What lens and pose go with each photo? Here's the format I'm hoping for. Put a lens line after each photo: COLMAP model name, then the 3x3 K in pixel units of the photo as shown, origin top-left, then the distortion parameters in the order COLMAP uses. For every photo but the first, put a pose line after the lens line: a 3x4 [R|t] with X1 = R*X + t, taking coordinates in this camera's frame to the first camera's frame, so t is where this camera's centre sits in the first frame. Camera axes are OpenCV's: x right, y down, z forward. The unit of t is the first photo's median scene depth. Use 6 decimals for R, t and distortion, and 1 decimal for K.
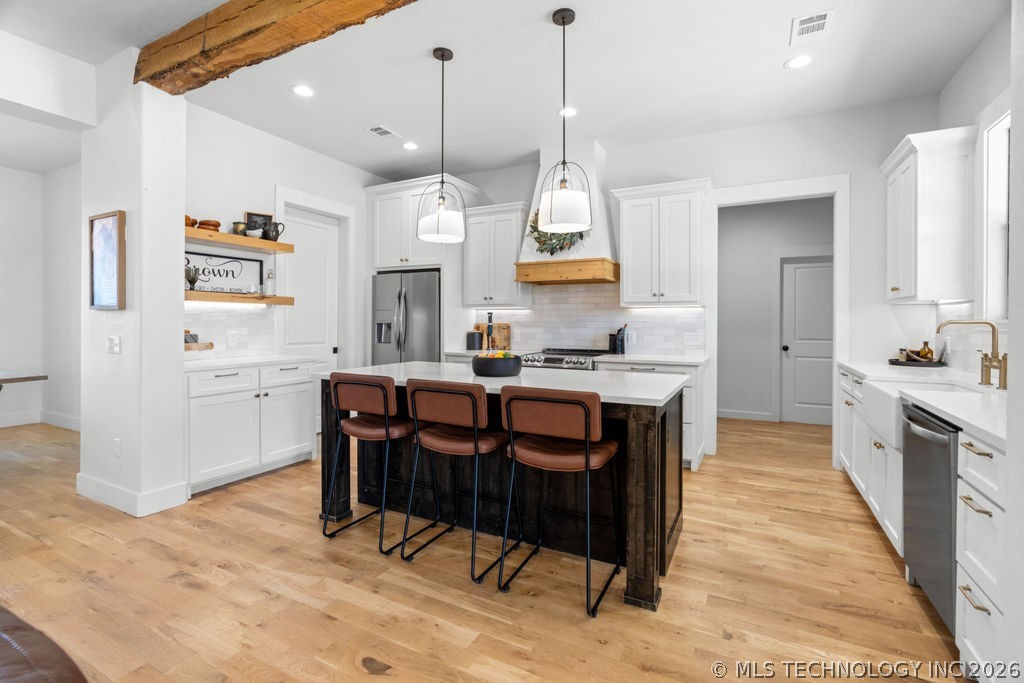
lens RADIAL K [[466.6, 0, 510.8], [0, 466.6, 323.0], [0, 0, 1]] dist [-0.001359, 0.001237]
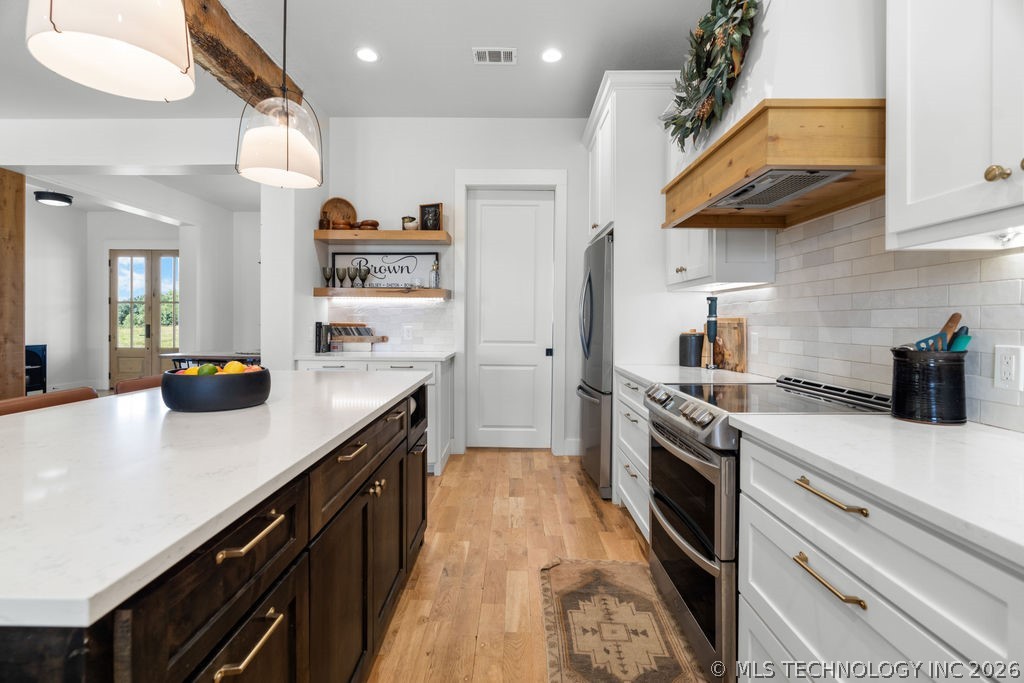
lens RADIAL K [[466.6, 0, 486.7], [0, 466.6, 320.3], [0, 0, 1]] dist [-0.001359, 0.001237]
pose [[0.464538, -0.000986, -0.885553, 0.358150], [-0.004741, 0.999982, -0.003601, 0.007885], [0.885541, 0.005871, 0.464525, 0.636056]]
